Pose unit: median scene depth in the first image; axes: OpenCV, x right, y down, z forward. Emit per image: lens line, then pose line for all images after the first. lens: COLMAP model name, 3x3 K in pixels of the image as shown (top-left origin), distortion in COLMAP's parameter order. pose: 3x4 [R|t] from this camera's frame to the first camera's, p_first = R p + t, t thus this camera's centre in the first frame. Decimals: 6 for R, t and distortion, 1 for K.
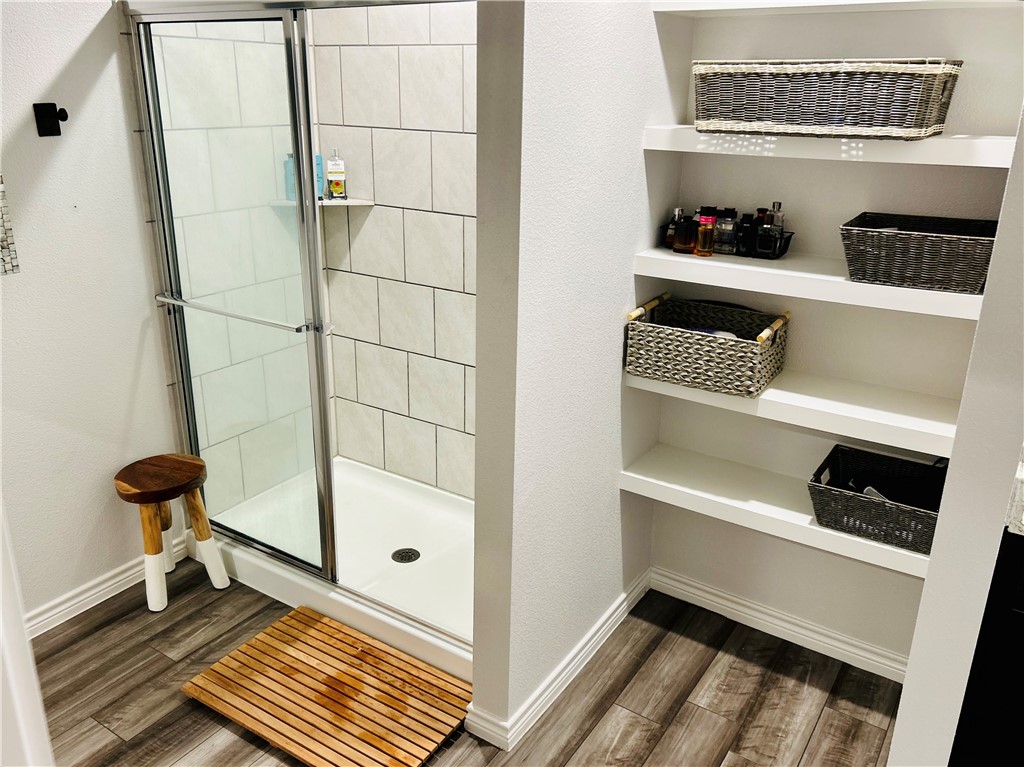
lens RADIAL K [[825.7, 0, 513.7], [0, 825.7, 373.4], [0, 0, 1]] dist [0.065513, -0.098172]
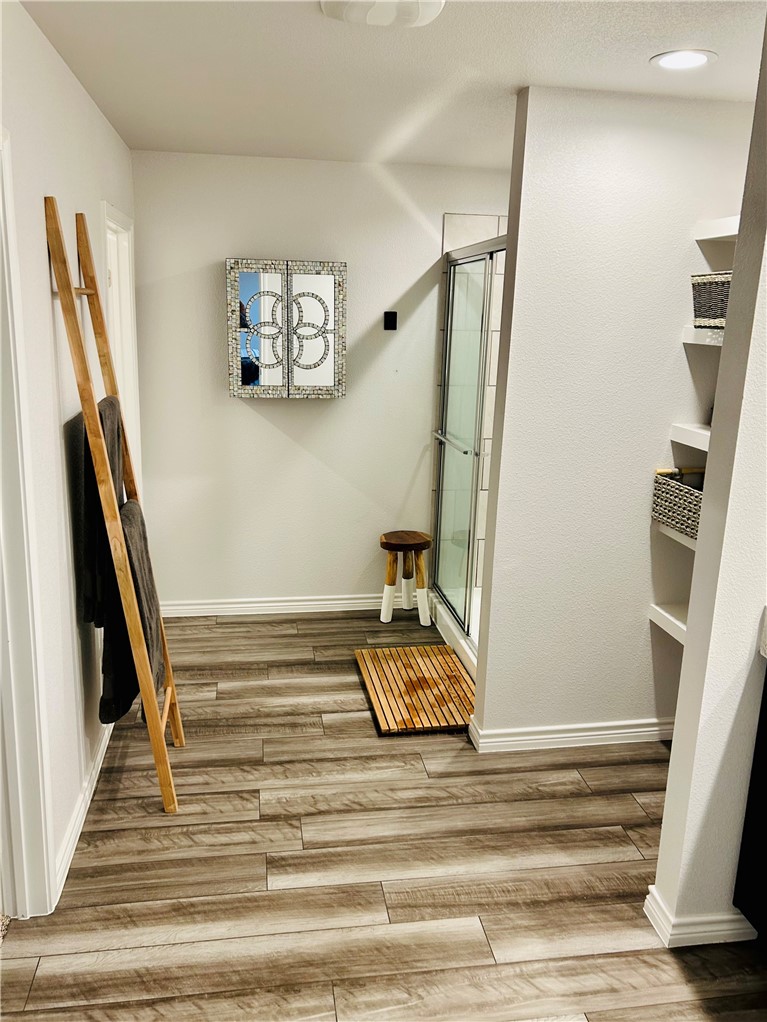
lens RADIAL K [[824.1, 0, 383.5], [0, 824.1, 511.0], [0, 0, 1]] dist [0.065513, -0.098172]
pose [[0.667874, 0.172382, -0.724036, 0.754423], [-0.258801, 0.965891, -0.008762, 0.103266], [0.697829, 0.193233, 0.689707, -0.143658]]
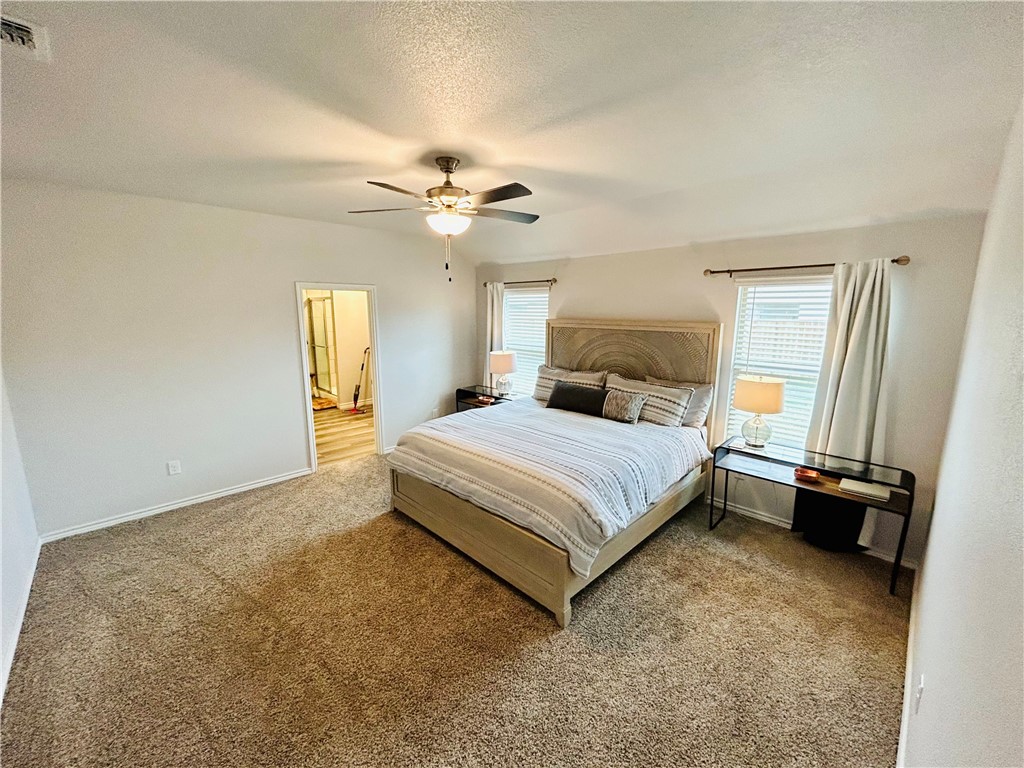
lens RADIAL K [[409.7, 0, 508.6], [0, 409.7, 380.3], [0, 0, 1]] dist [-0.012851, -0.000008]
pose [[0.974136, 0.024217, -0.224662, 1.772981], [-0.060385, 0.985981, -0.155549, 0.580857], [0.217745, 0.165092, 0.961942, -1.606339]]
